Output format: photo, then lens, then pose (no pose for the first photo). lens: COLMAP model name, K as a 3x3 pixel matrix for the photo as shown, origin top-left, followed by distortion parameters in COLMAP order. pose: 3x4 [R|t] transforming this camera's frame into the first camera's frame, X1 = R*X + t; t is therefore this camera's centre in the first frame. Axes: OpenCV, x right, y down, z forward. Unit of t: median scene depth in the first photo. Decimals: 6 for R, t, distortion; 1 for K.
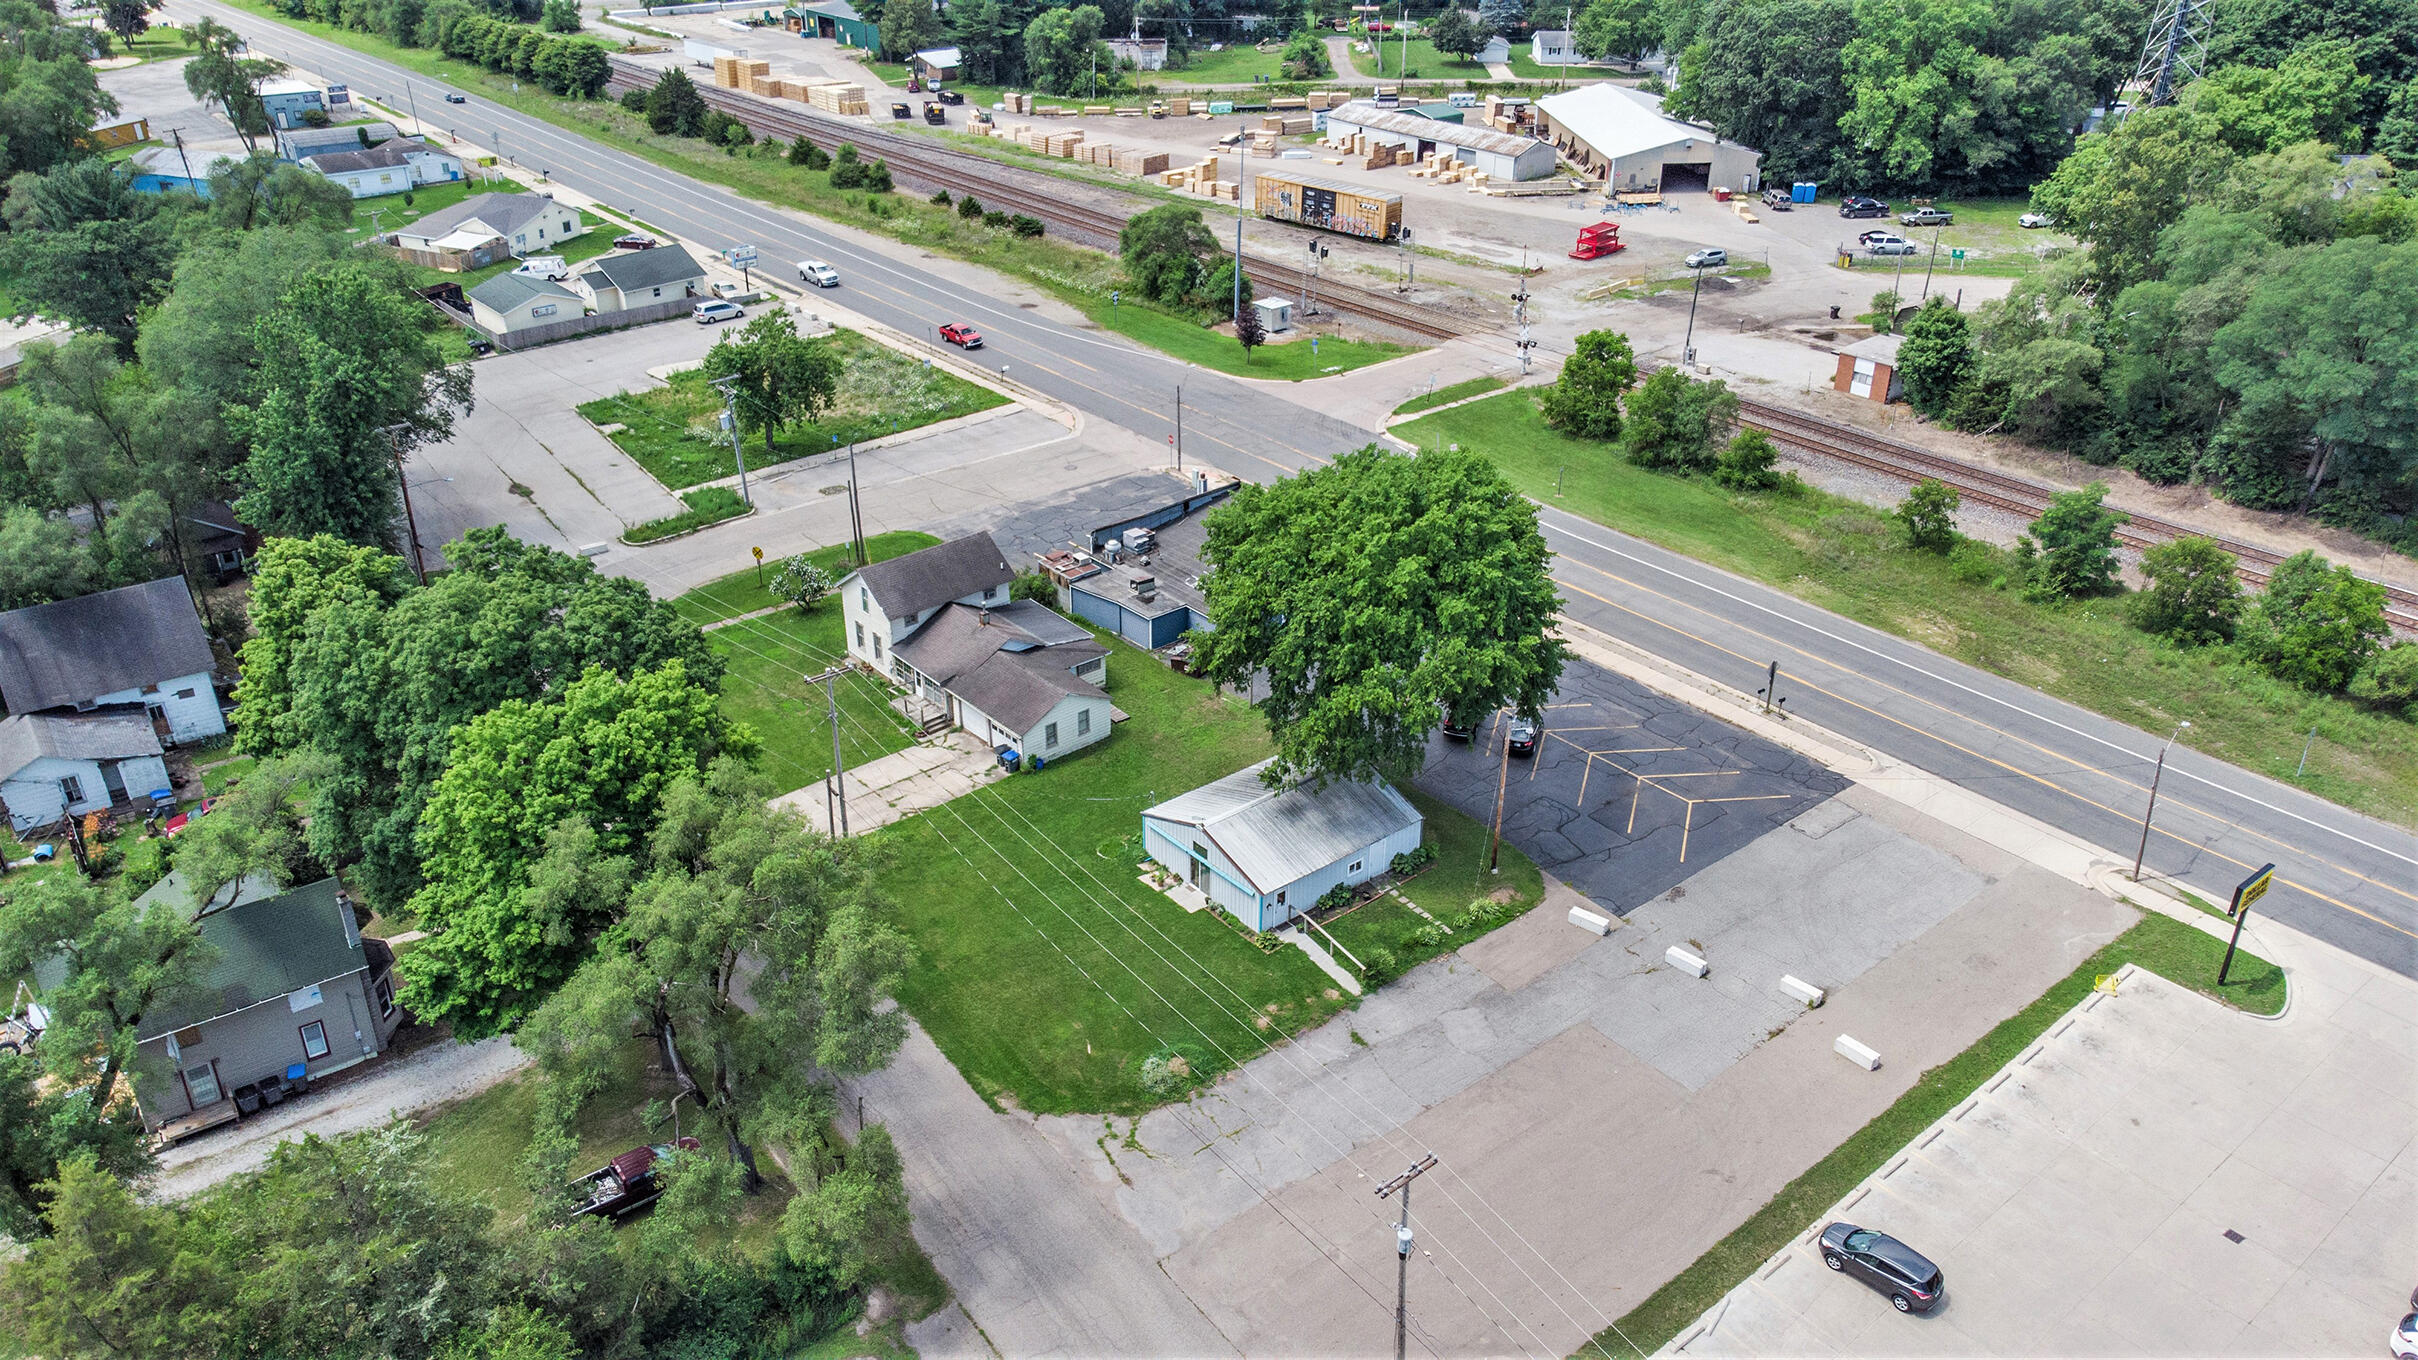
lens RADIAL K [[1806.8, 0, 1186.0], [0, 1806.8, 682.6], [0, 0, 1]] dist [0.026458, 0.033742]
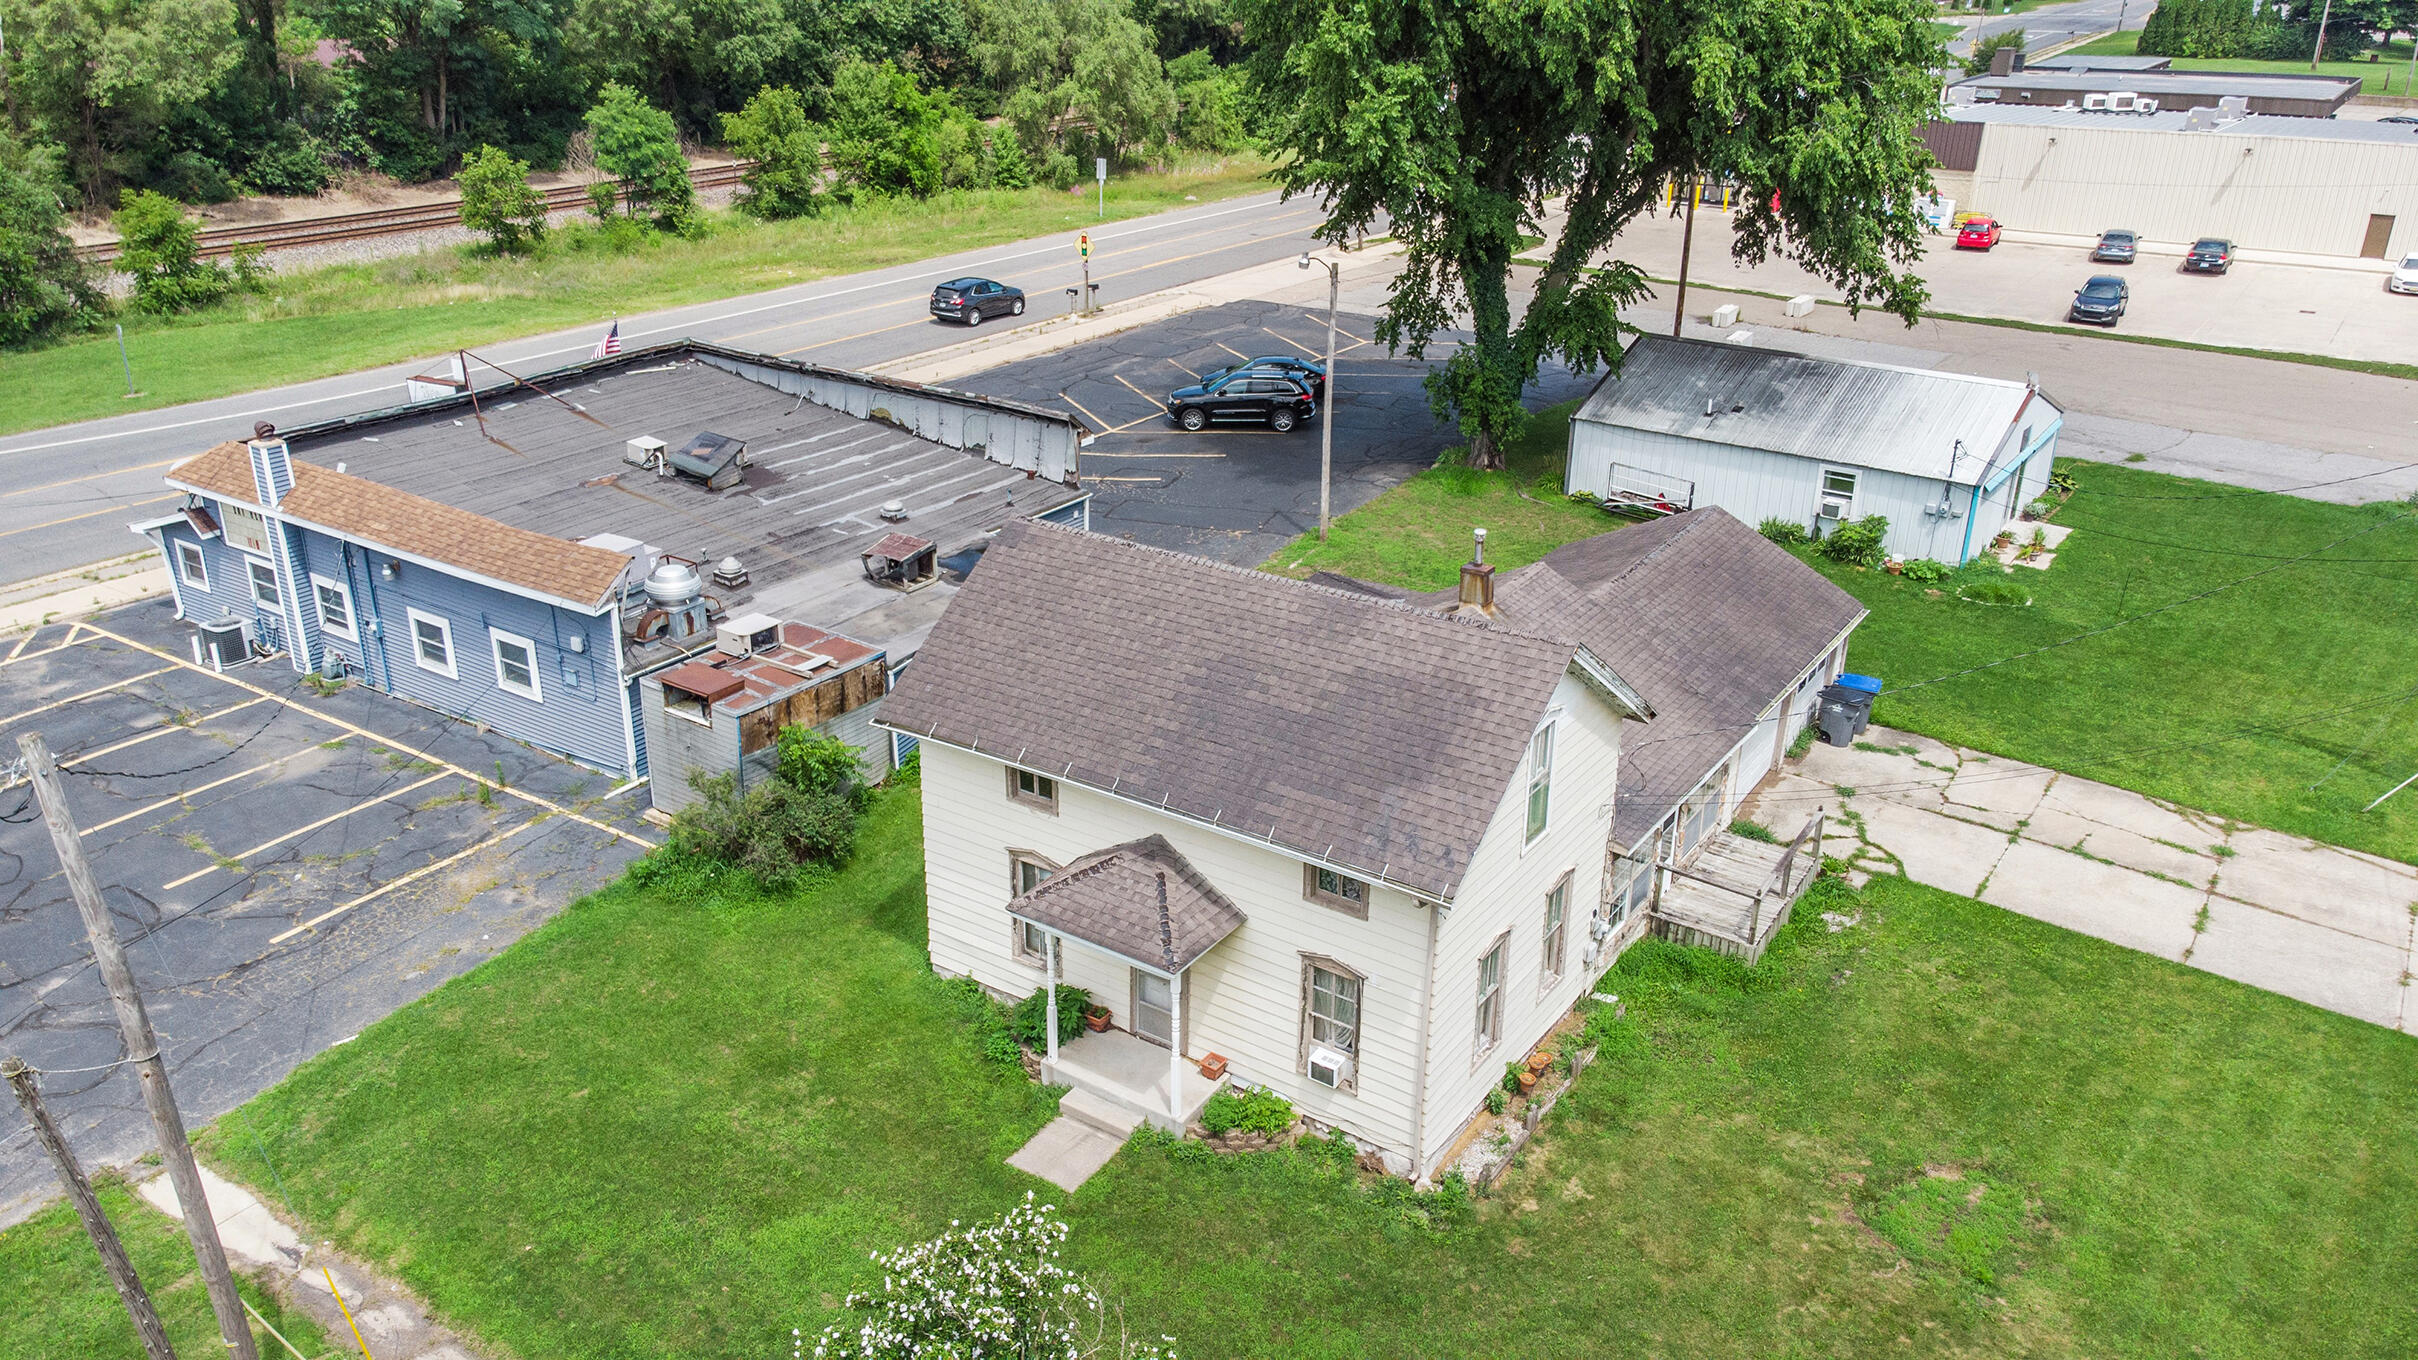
lens RADIAL K [[1806.8, 0, 1198.8], [0, 1806.8, 685.0], [0, 0, 1]] dist [0.026458, 0.033742]
pose [[-0.269930, -0.380493, 0.884513, -0.303268], [0.444486, 0.765640, 0.465002, -0.149615], [-0.854149, 0.518672, -0.037546, 0.880762]]
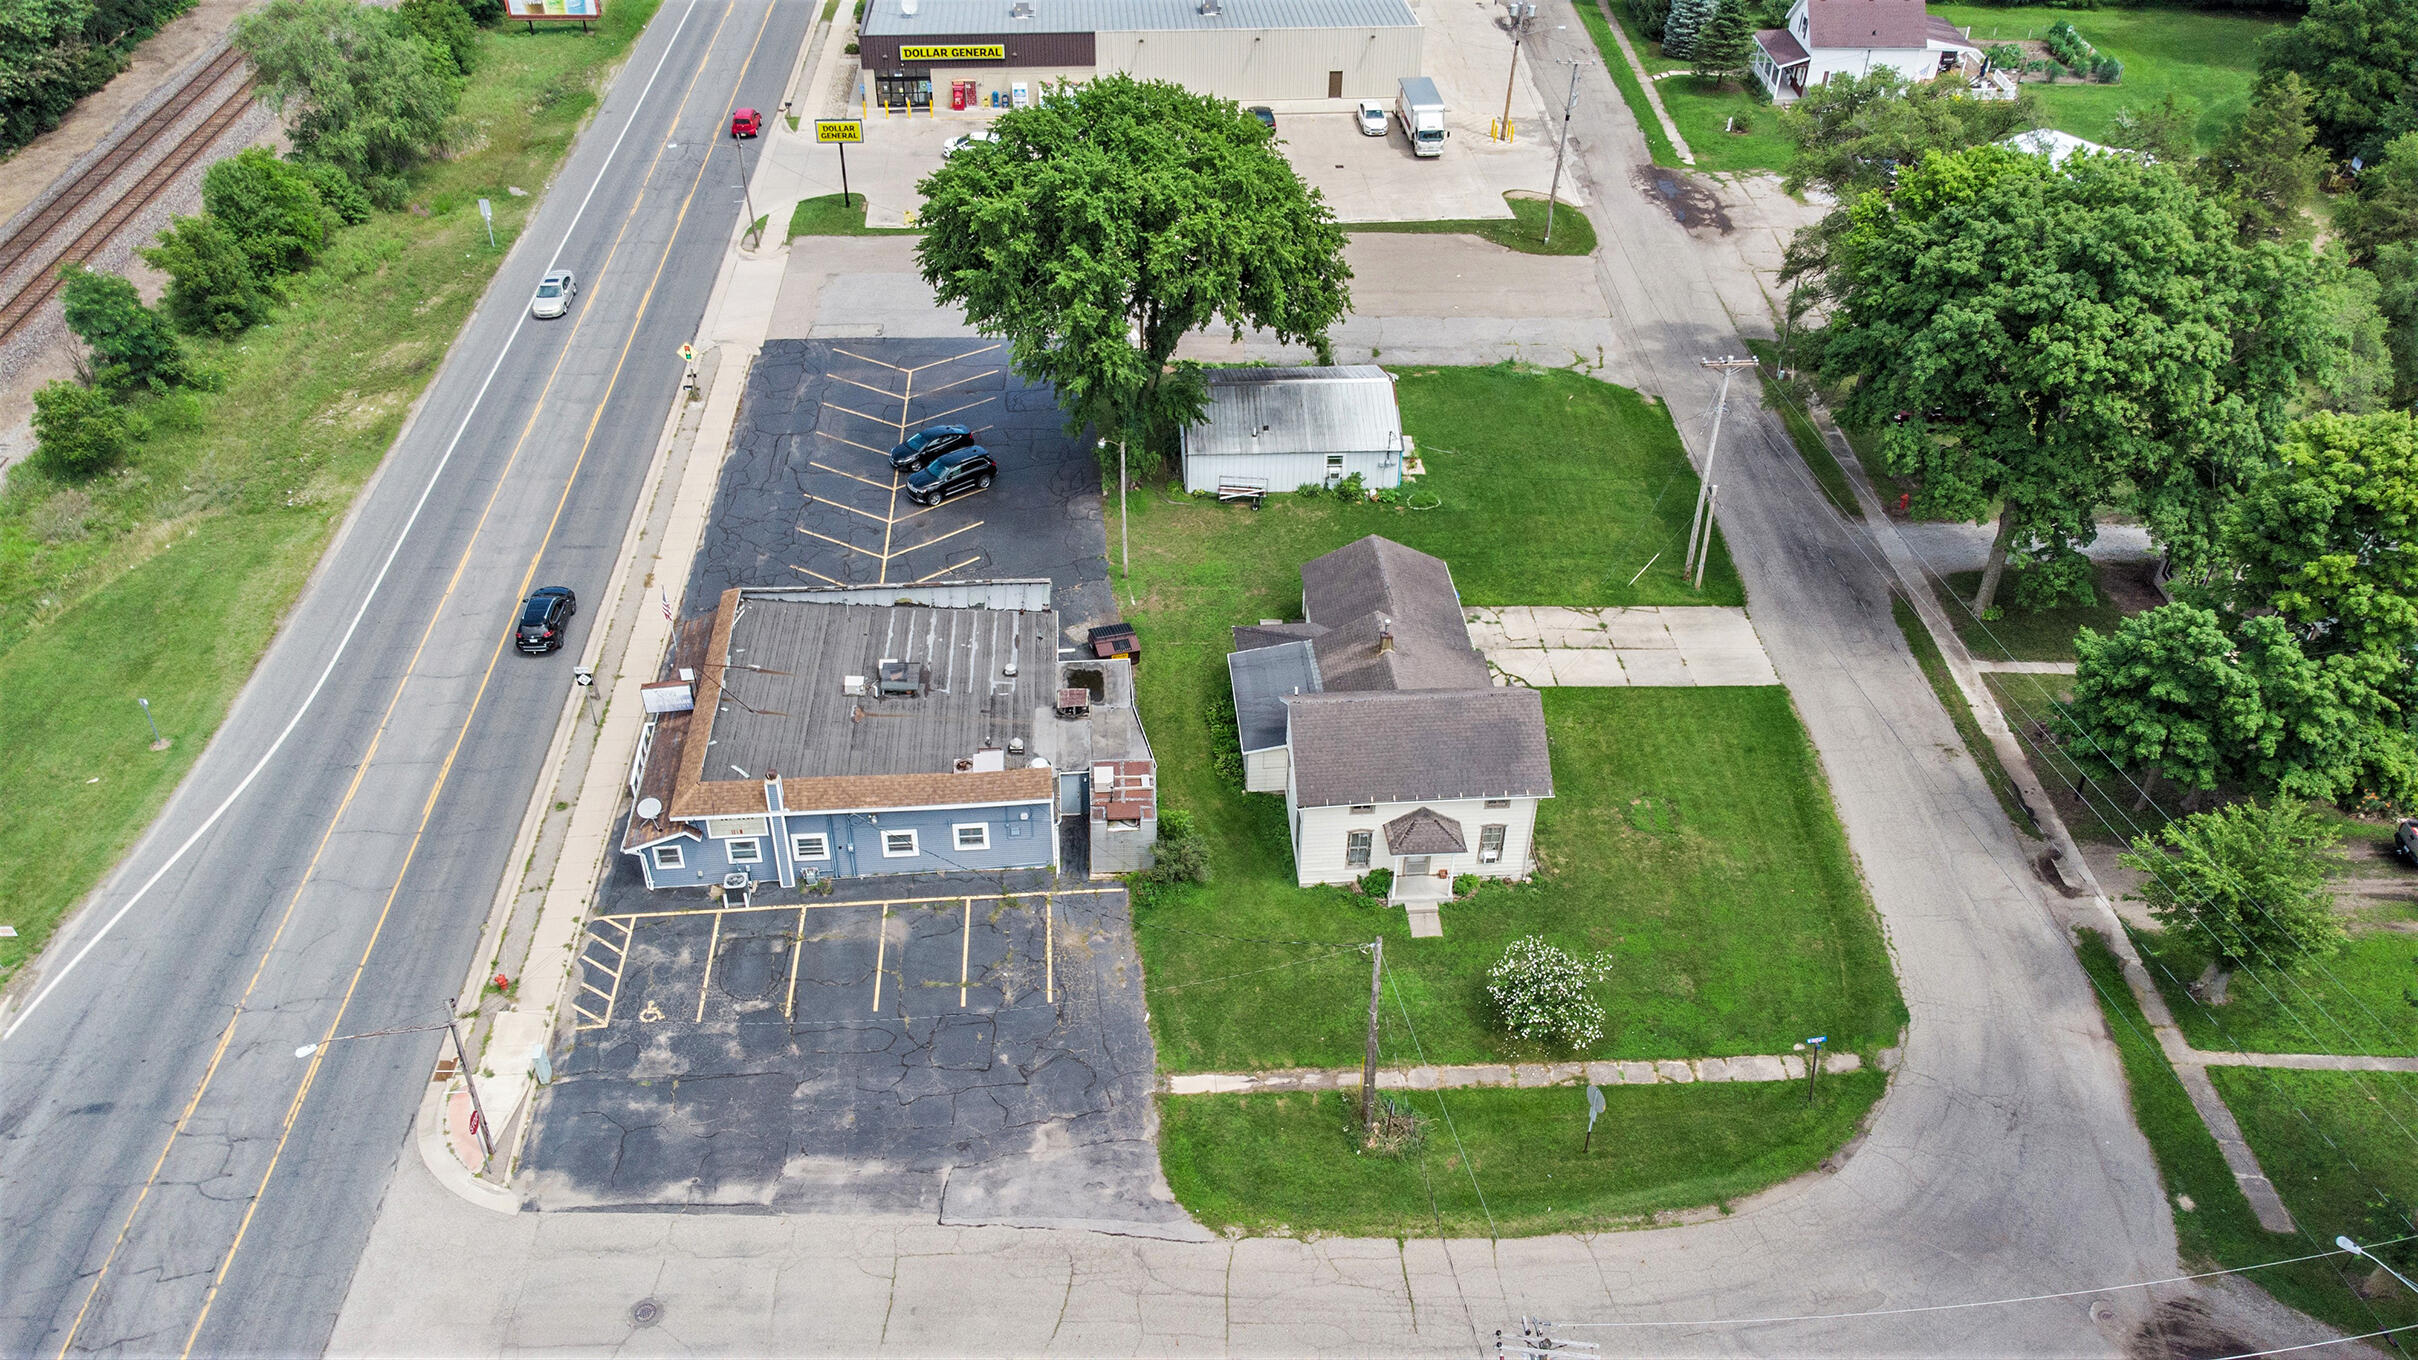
lens RADIAL K [[1806.8, 0, 1191.5], [0, 1806.8, 679.0], [0, 0, 1]] dist [0.026458, 0.033742]
pose [[-0.807012, -0.351612, 0.474449, -0.318173], [0.274764, 0.487590, 0.828710, -0.514274], [-0.522721, 0.799140, -0.296881, 1.043976]]
